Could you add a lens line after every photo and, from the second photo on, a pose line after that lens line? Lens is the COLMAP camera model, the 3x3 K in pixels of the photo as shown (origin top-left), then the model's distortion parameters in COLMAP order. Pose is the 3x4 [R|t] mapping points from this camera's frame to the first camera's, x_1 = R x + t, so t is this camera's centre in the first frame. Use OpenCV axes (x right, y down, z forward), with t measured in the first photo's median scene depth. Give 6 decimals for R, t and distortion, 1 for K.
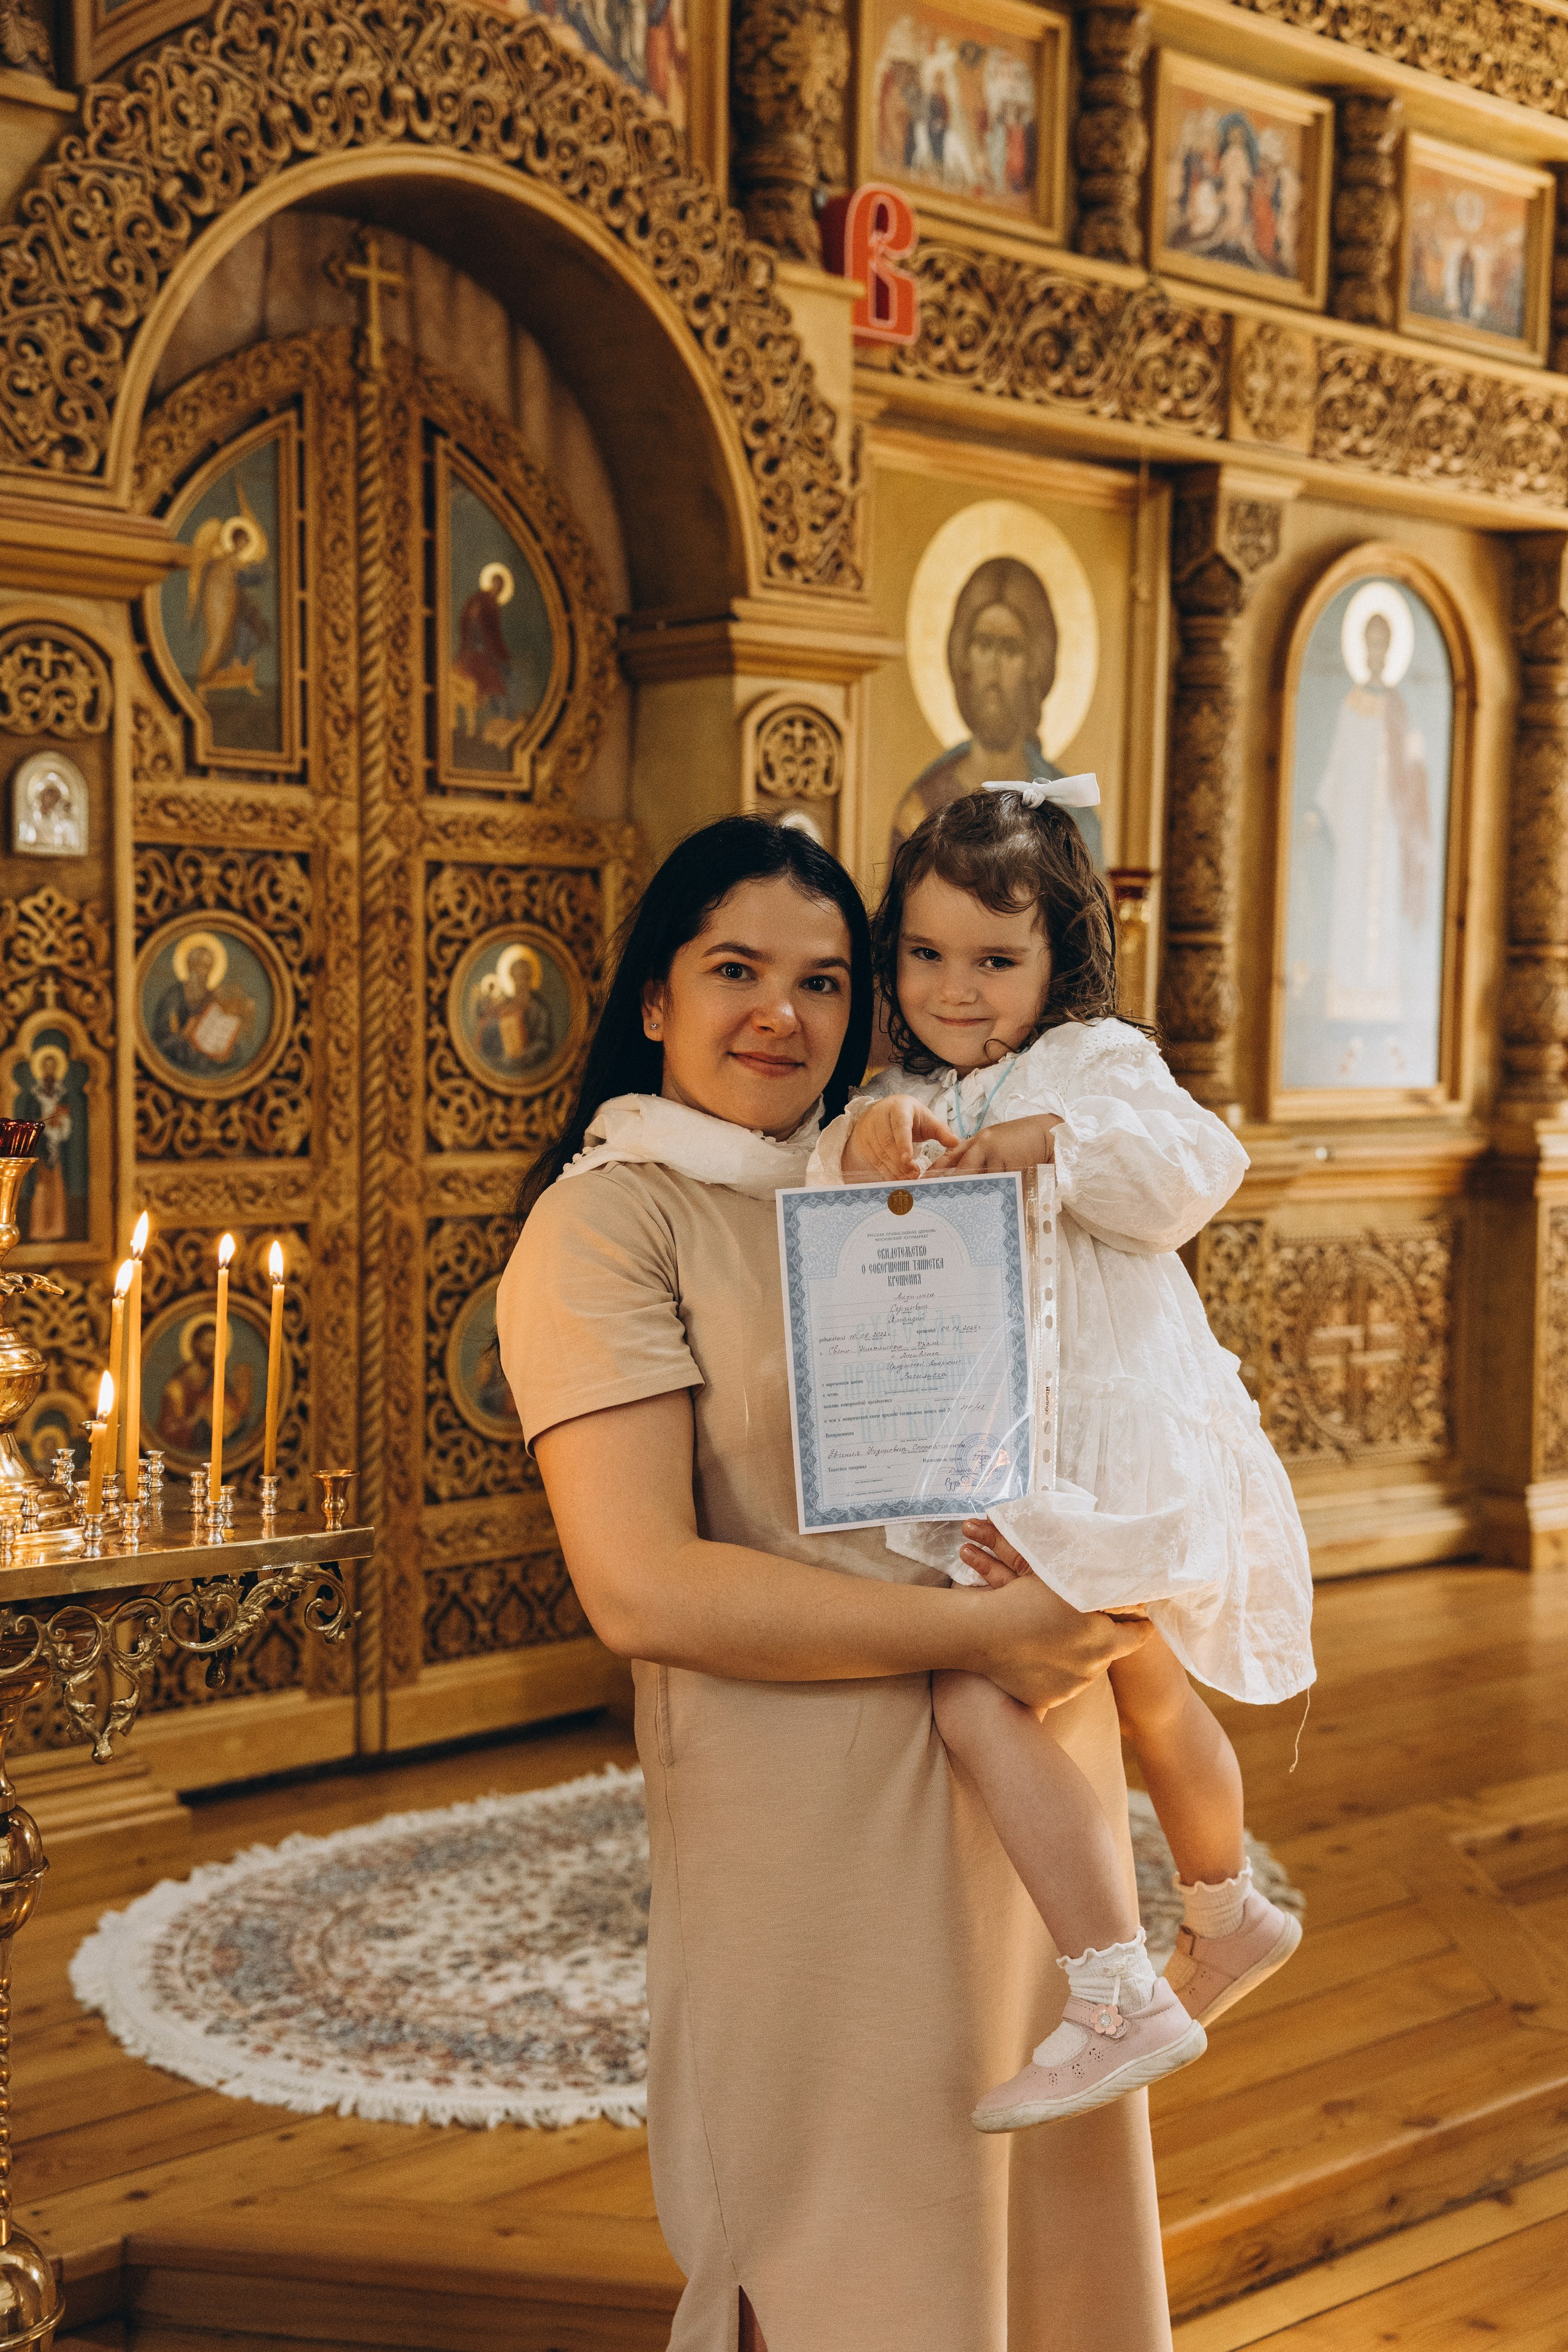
lens RADIAL K [[2926.1, 0, 784.7], [0, 2926.1, 1184.4], [0, 0, 1]] dist [0.188494, 0.000000]
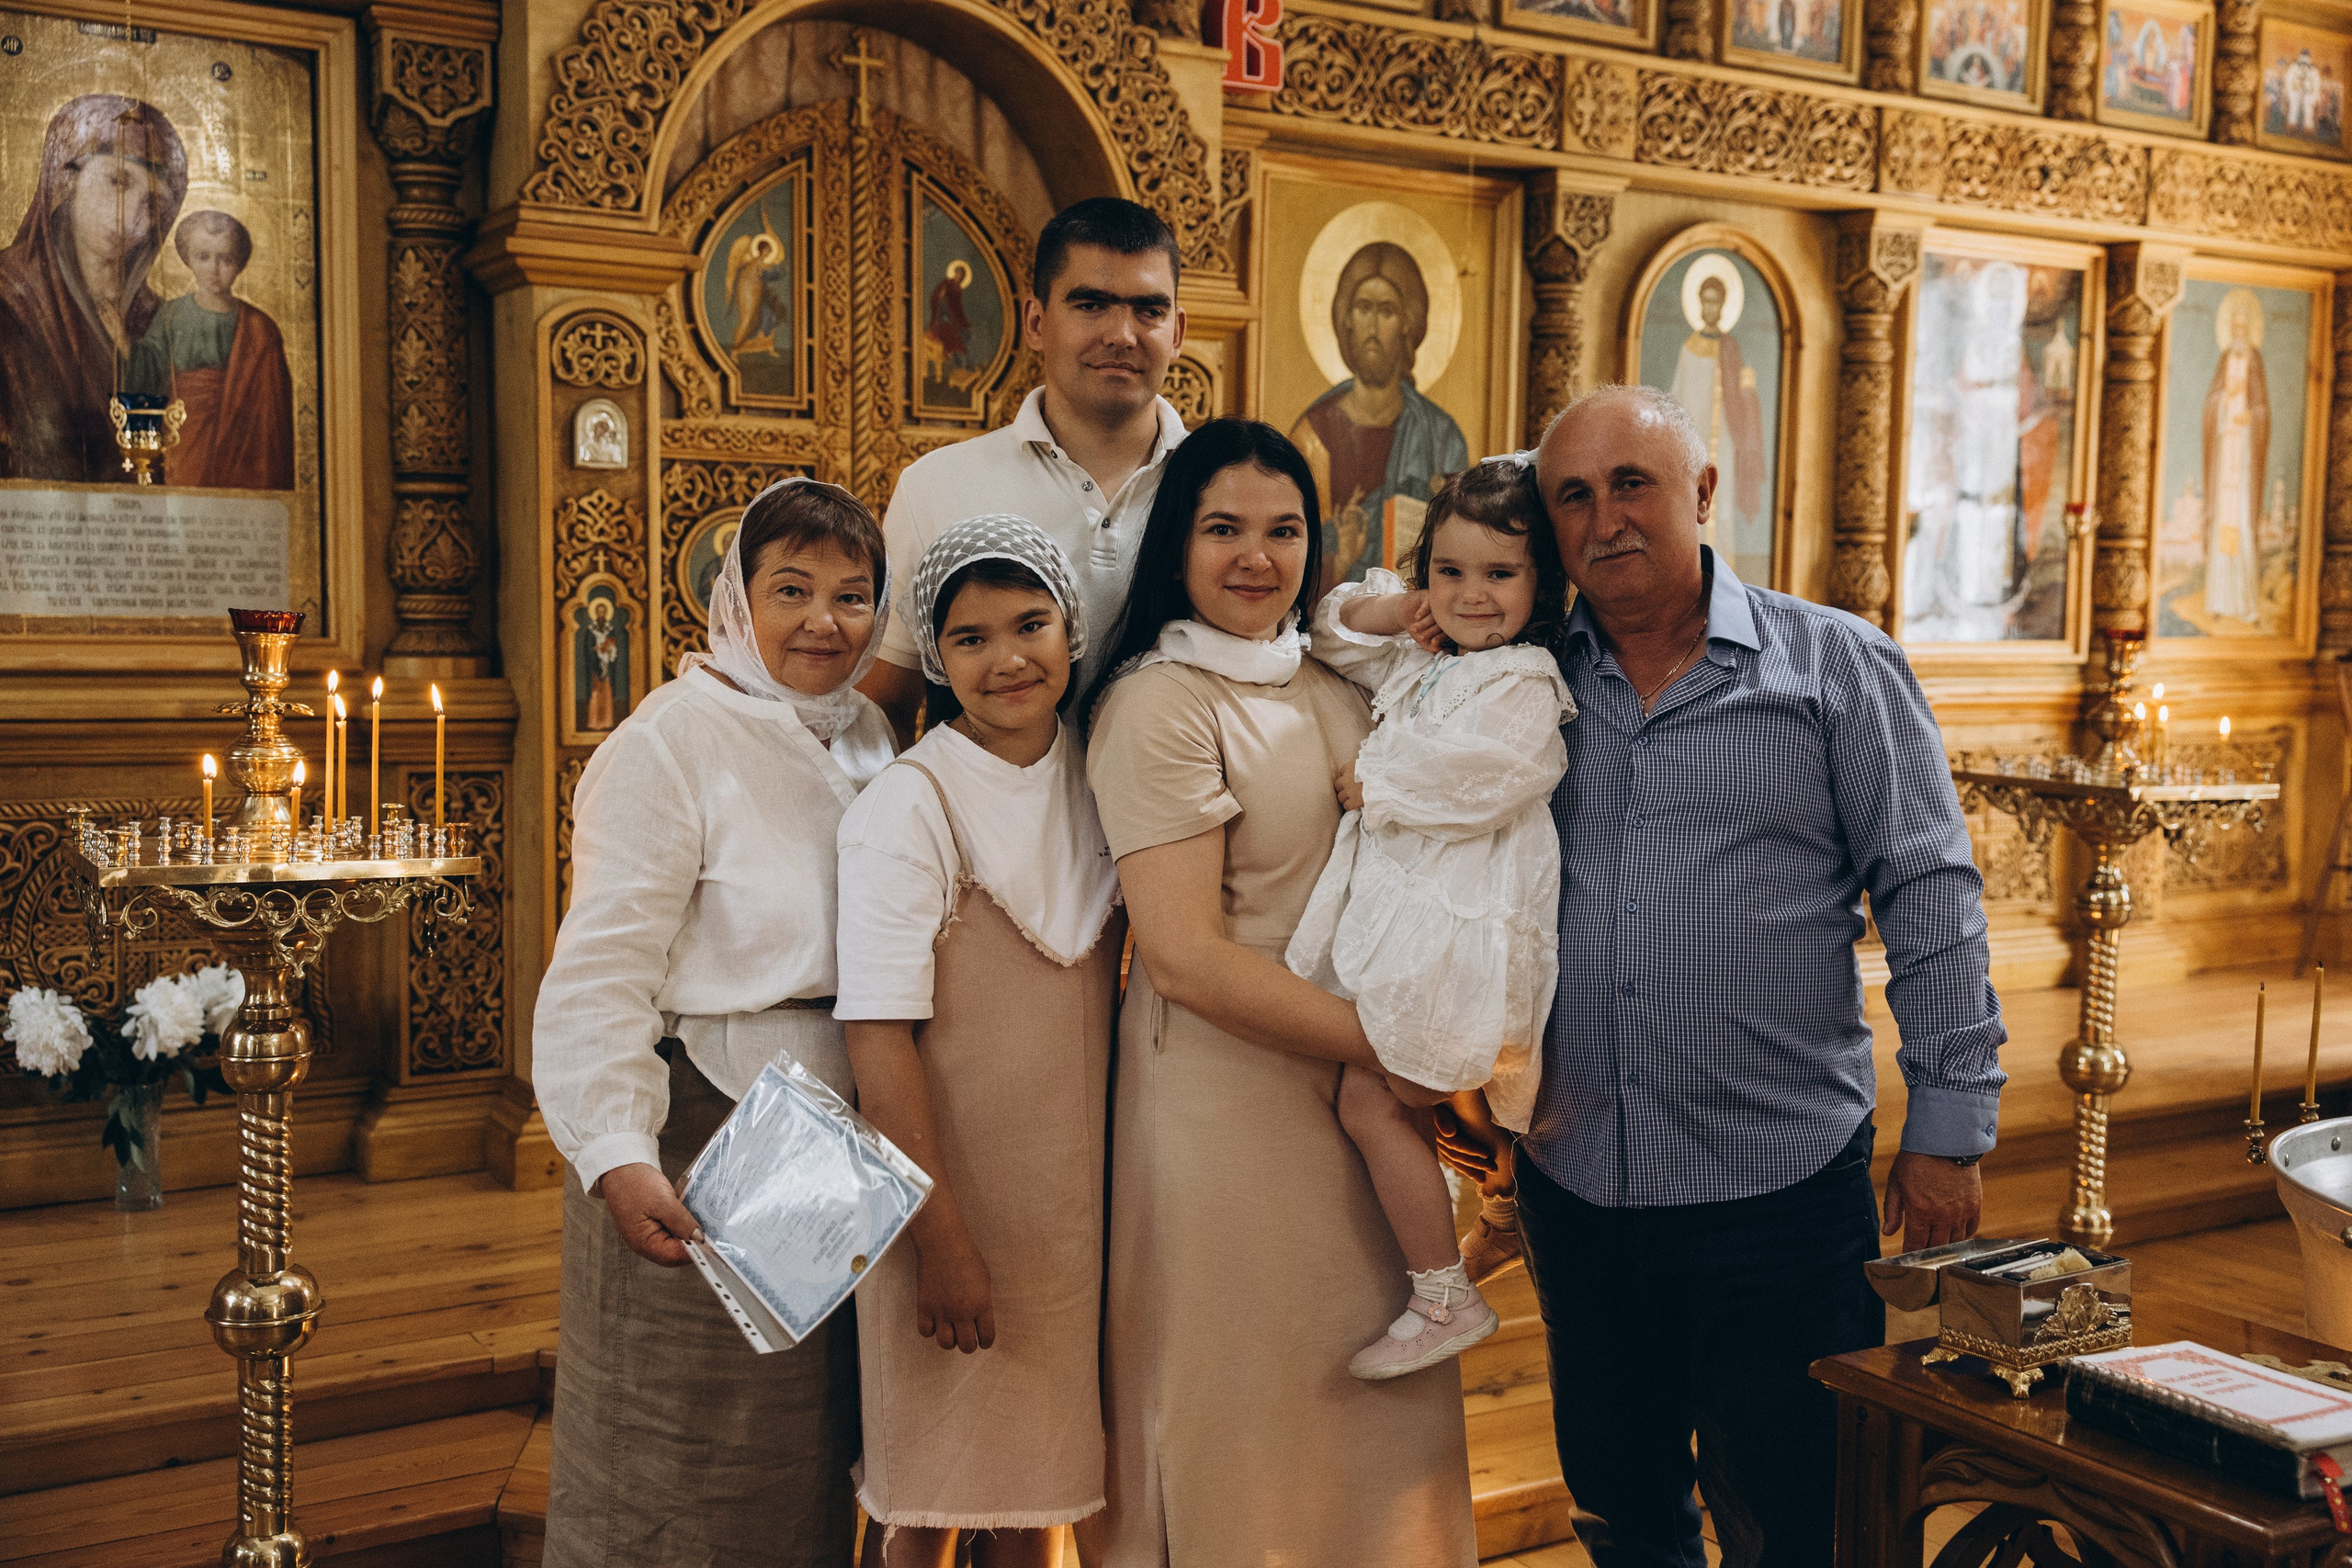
lens RADIAL K [[2397.6, 0, 1170.2], [0, 2397.6, 769.2], [0, 0, 1]] dist [0.127672, 0.000000]
pose [[0.985422, 0.011415, -0.169745, 0.200023], [-0.010110, 0.999912, 0.008552, 0.021775], [0.169827, -0.006711, 0.985451, -0.117654]]
